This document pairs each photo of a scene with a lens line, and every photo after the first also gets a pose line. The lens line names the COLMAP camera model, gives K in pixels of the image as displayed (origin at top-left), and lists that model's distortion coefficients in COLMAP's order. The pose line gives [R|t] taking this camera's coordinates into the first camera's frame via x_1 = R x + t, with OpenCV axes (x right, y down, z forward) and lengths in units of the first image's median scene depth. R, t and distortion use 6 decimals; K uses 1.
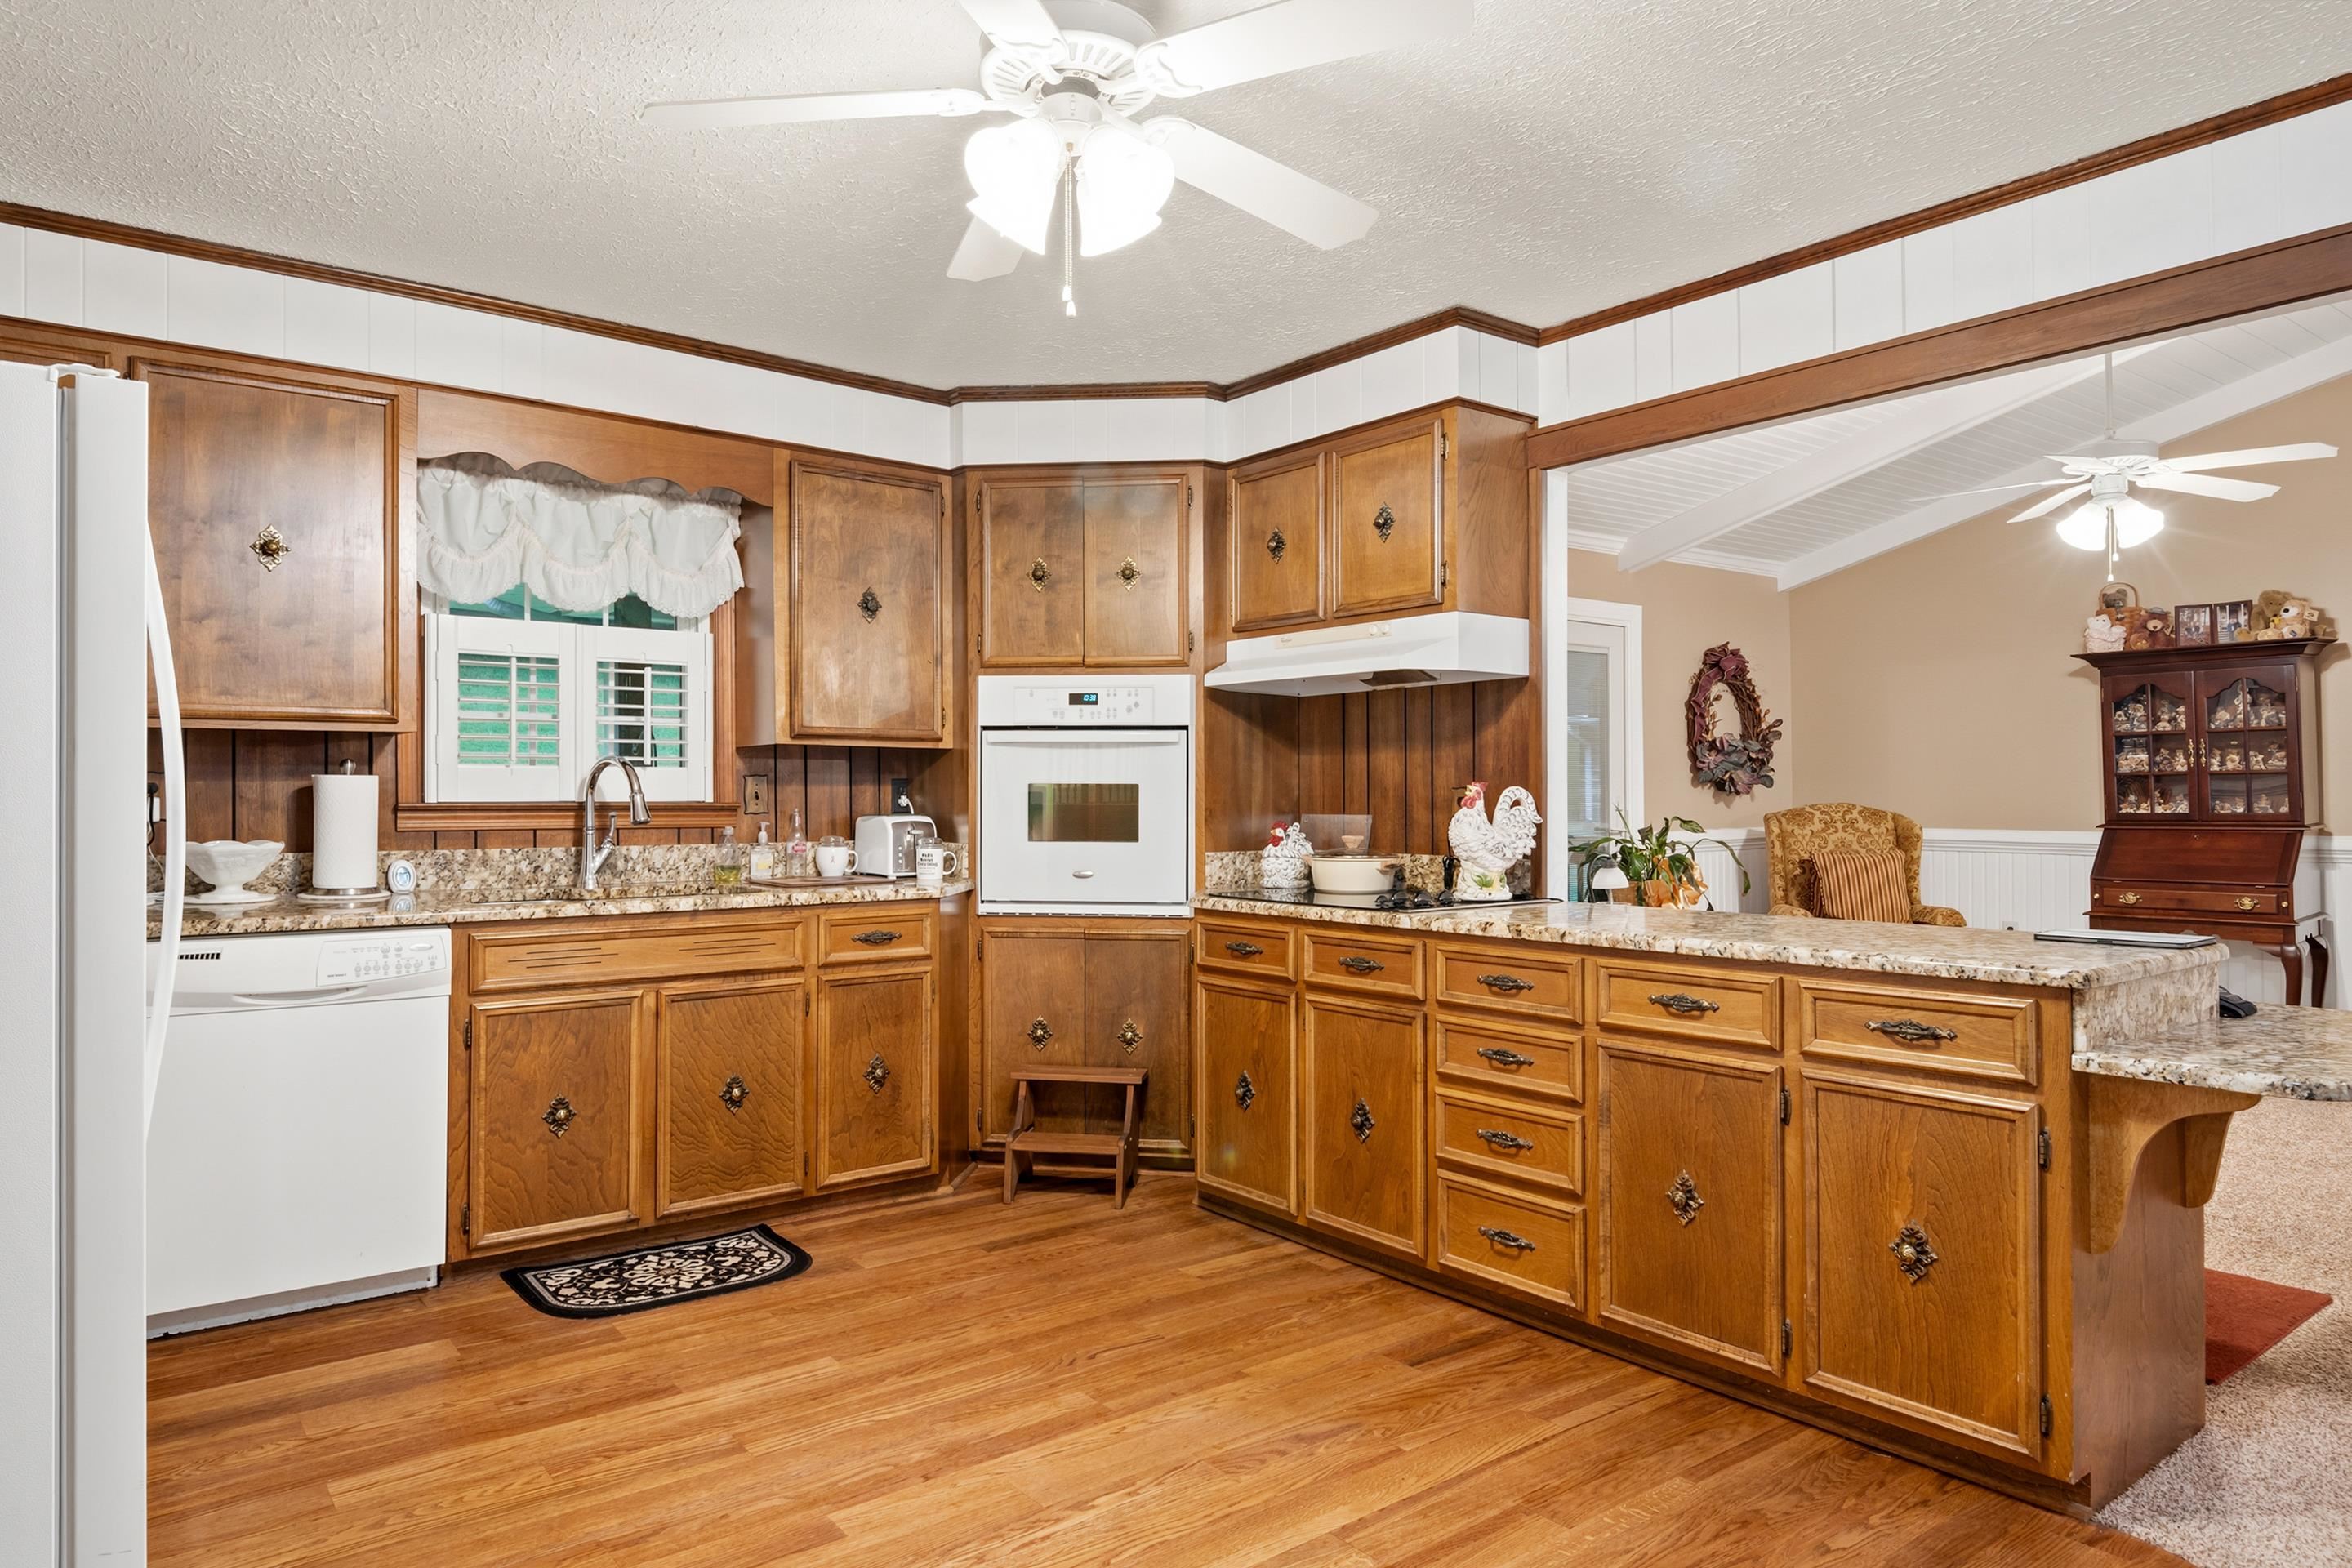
lens RADIAL K [[1425.4, 0, 1158.2], [0, 1425.4, 783.2], [0, 0, 1]] dist [0.003937, -0.001981]
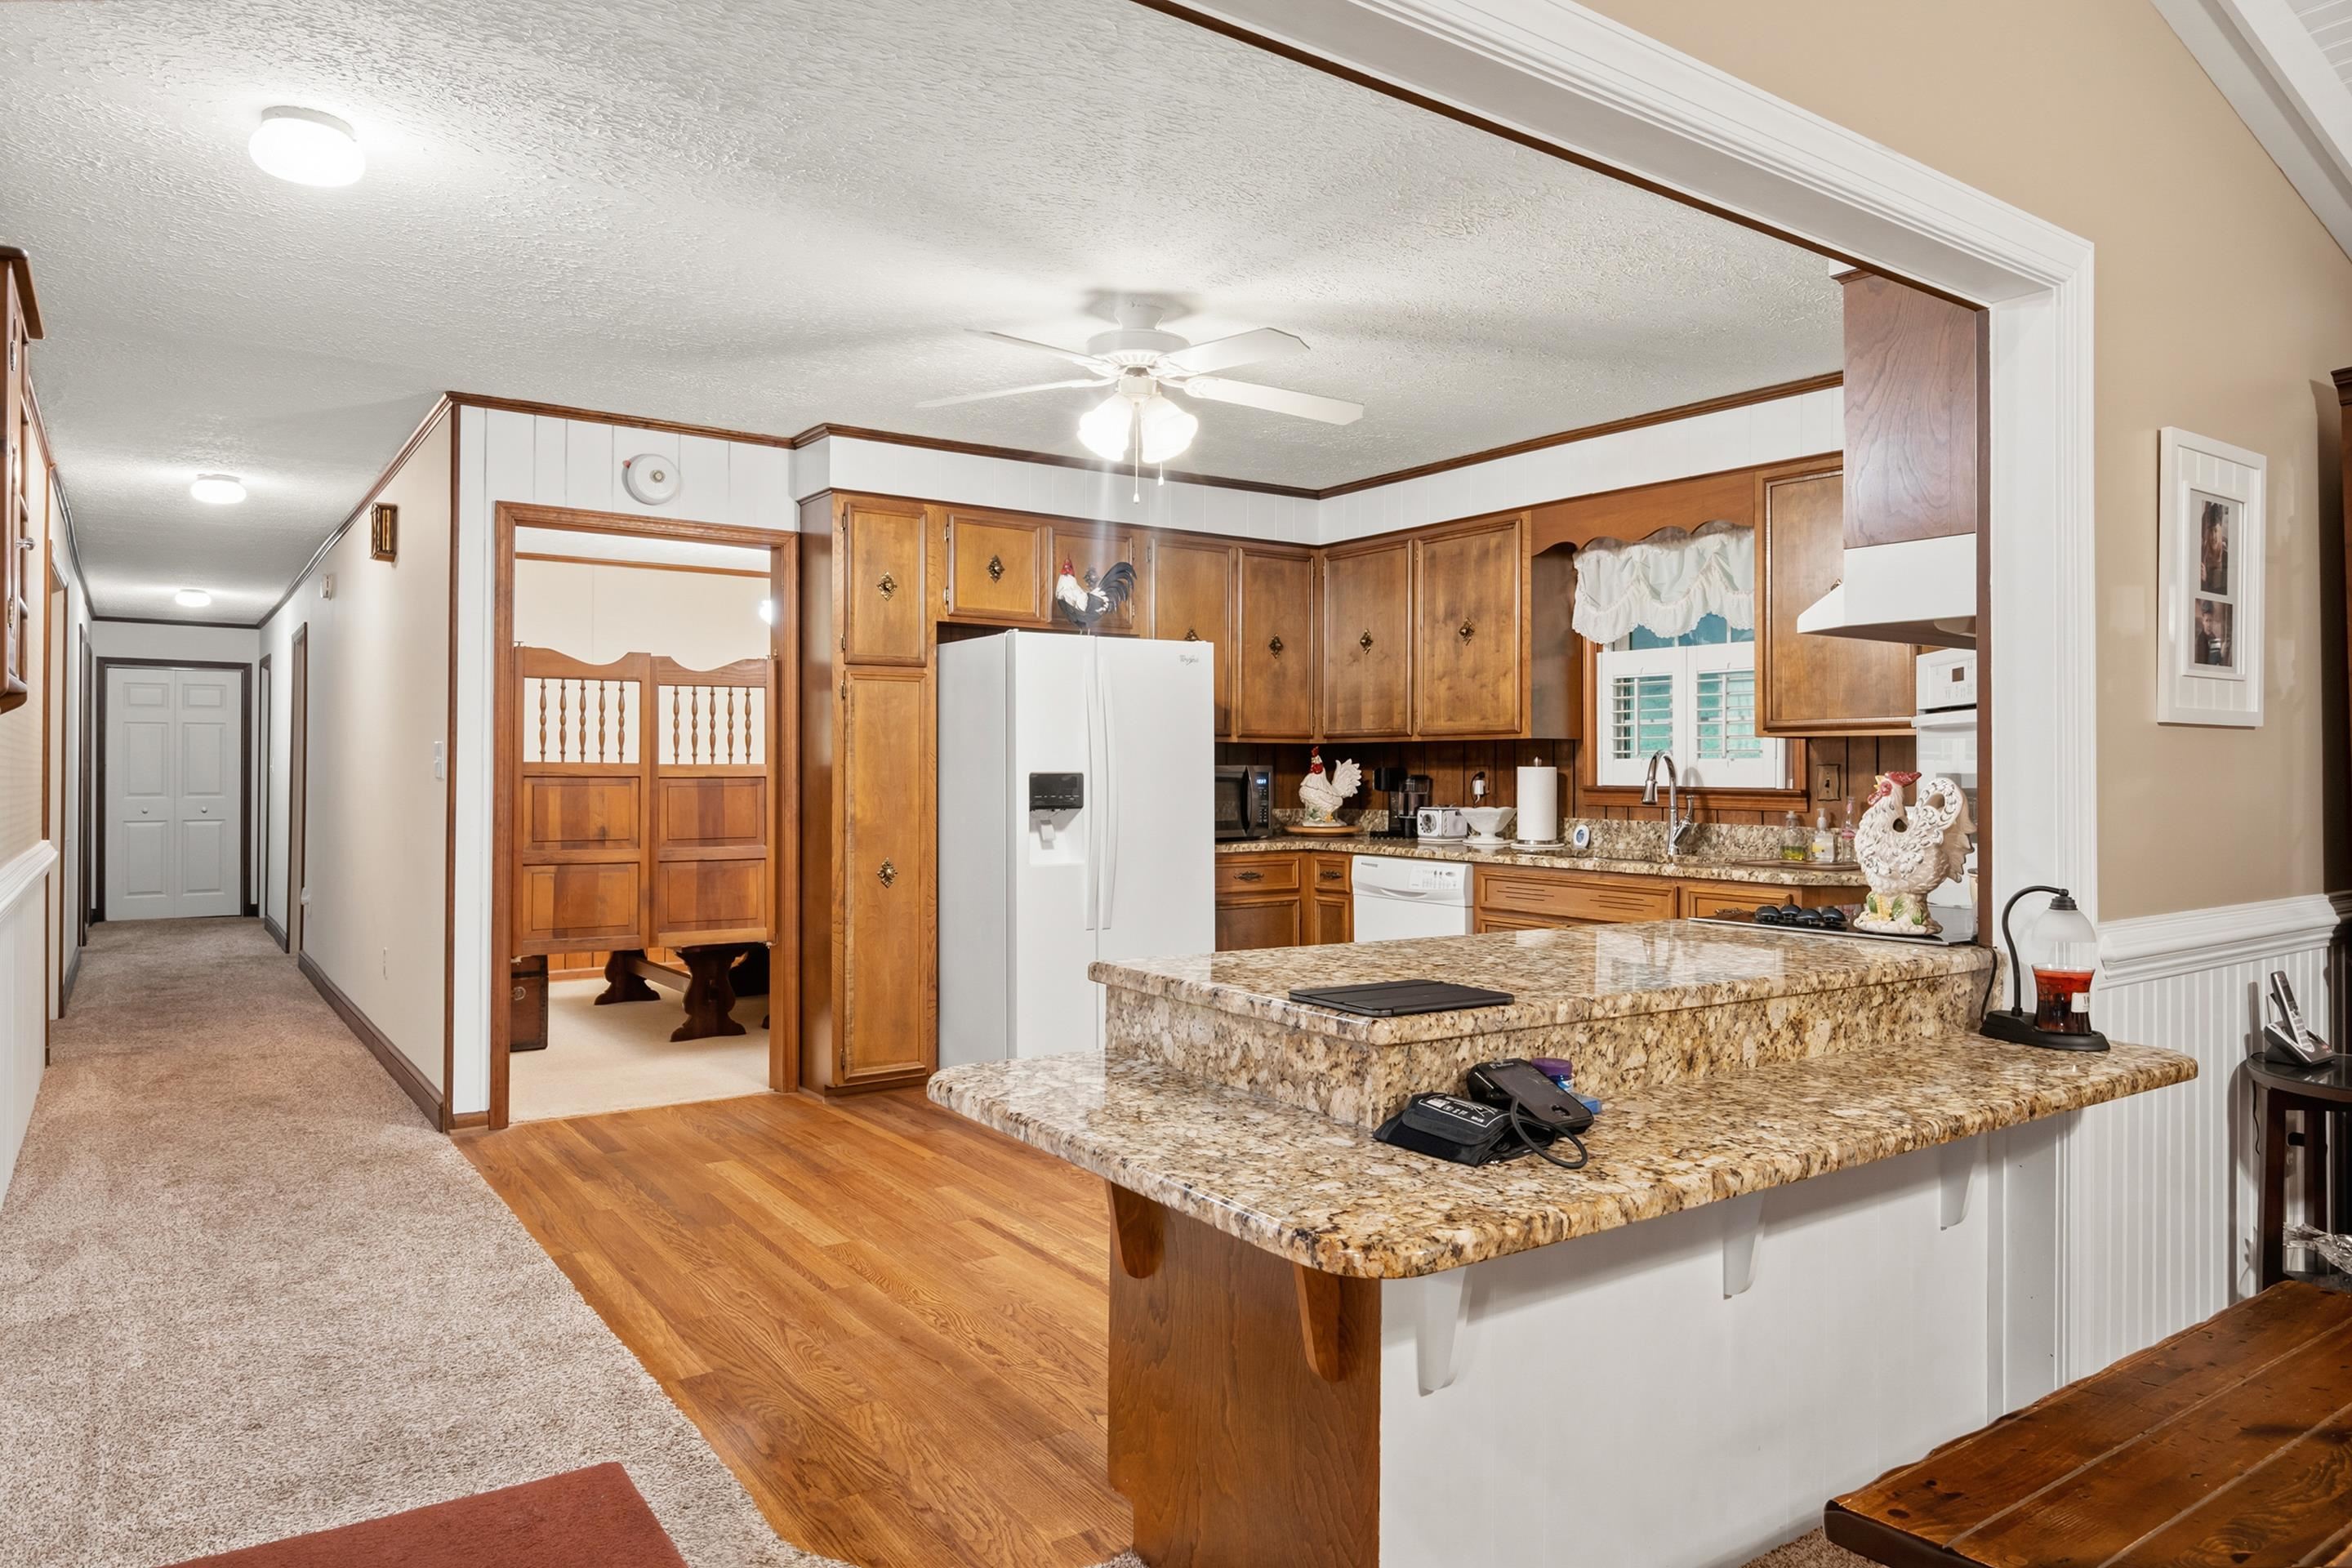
lens RADIAL K [[1473.7, 0, 1170.6], [0, 1473.7, 775.0], [0, 0, 1]] dist [0.005896, -0.005166]
pose [[-0.049117, 0.002371, -0.998790, 0.877051], [0.000679, 0.999997, 0.002341, -0.000674], [0.998793, -0.000563, -0.049118, 0.580283]]
